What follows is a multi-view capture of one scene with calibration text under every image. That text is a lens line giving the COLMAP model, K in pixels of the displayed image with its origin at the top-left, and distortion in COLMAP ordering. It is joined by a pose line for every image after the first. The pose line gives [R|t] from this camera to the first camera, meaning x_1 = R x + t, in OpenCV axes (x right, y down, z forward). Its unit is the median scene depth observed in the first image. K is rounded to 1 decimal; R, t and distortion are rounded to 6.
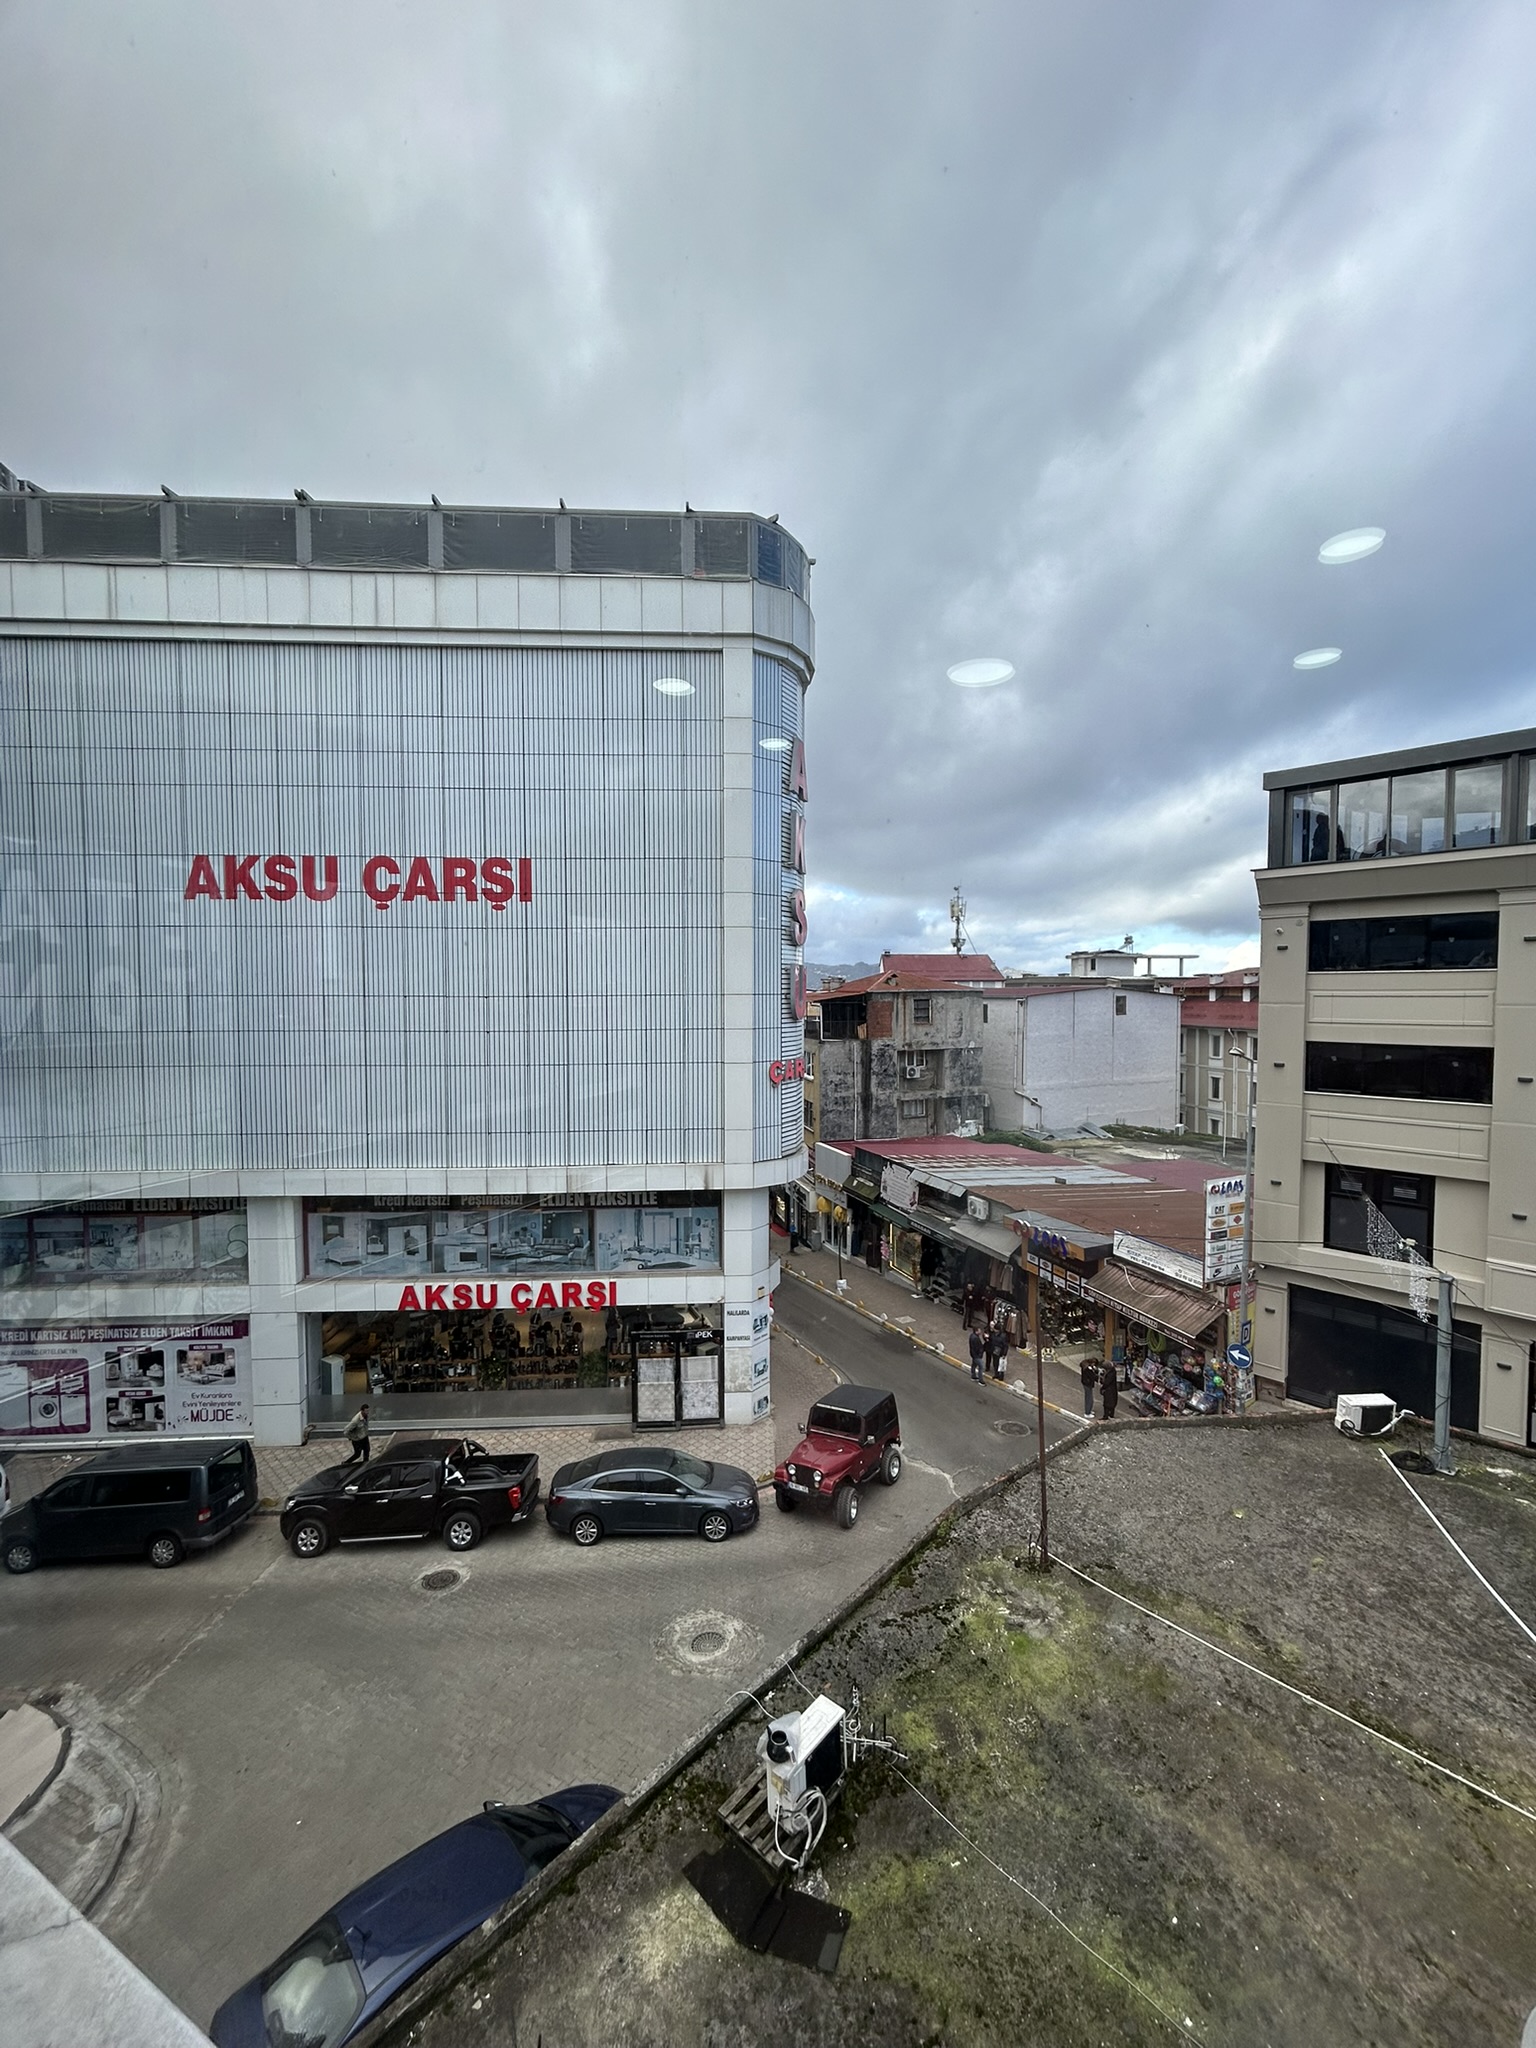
lens RADIAL K [[821.2, 0, 768.8], [0, 821.2, 1026.9], [0, 0, 1]] dist [-0.001789, 0.001787]
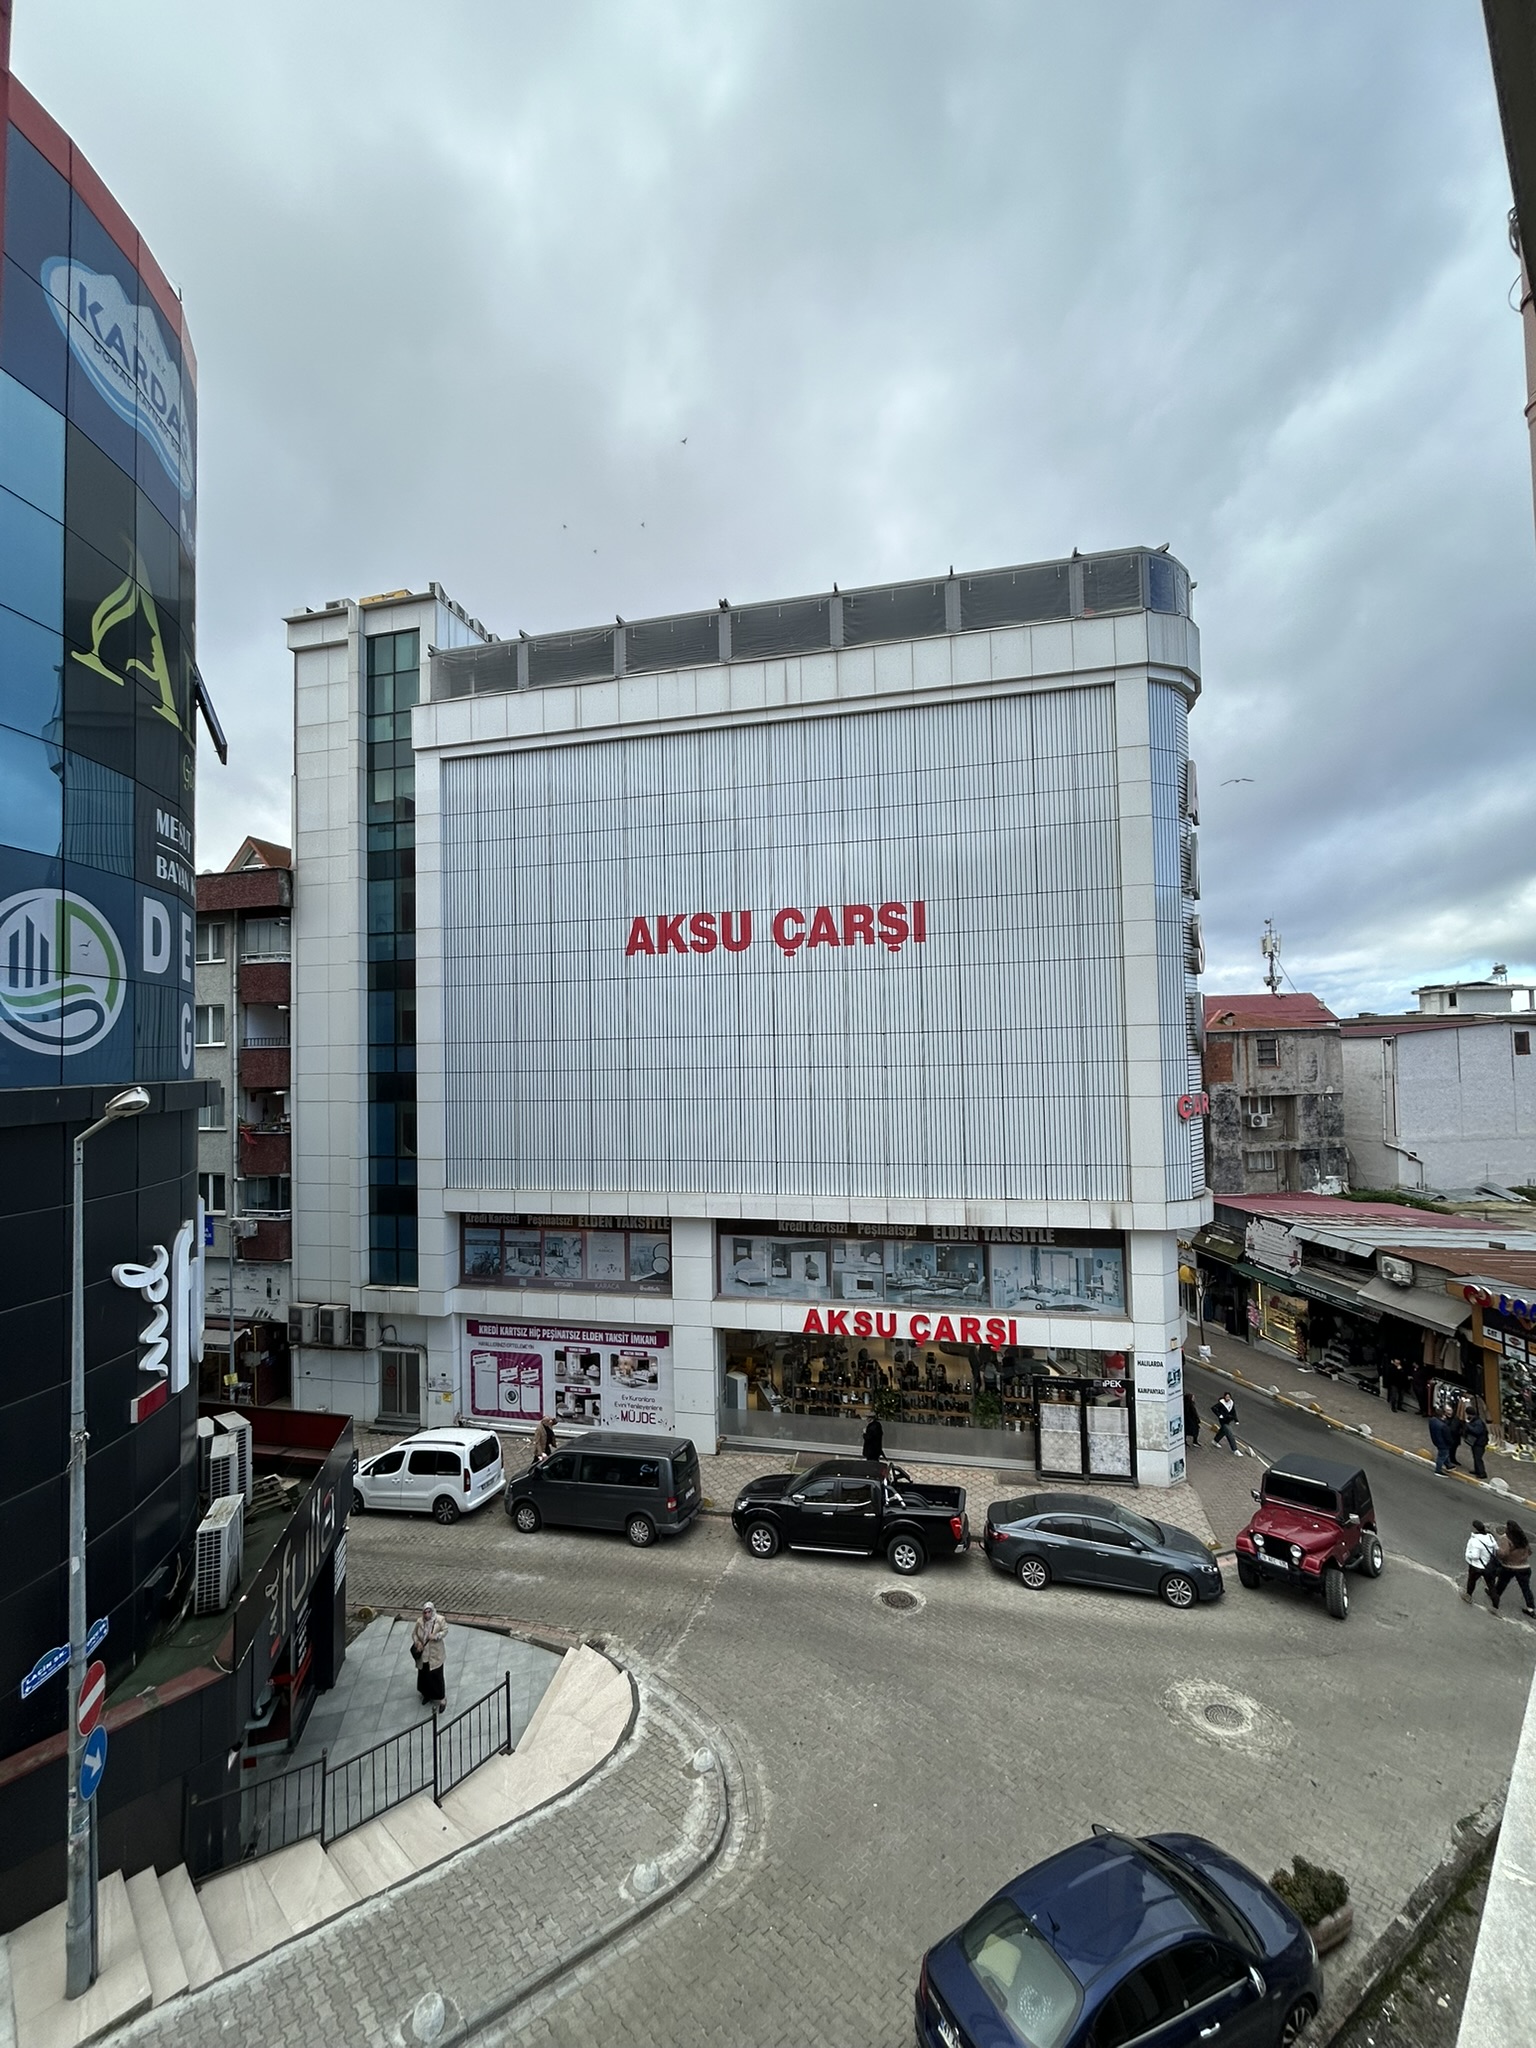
lens RADIAL K [[821.2, 0, 768.8], [0, 821.2, 1026.9], [0, 0, 1]] dist [-0.001789, 0.001787]
pose [[0.960779, -0.025297, -0.276160, -0.191545], [0.006062, 0.997508, -0.070287, 0.027362], [0.277250, 0.065856, 0.958538, -0.049358]]
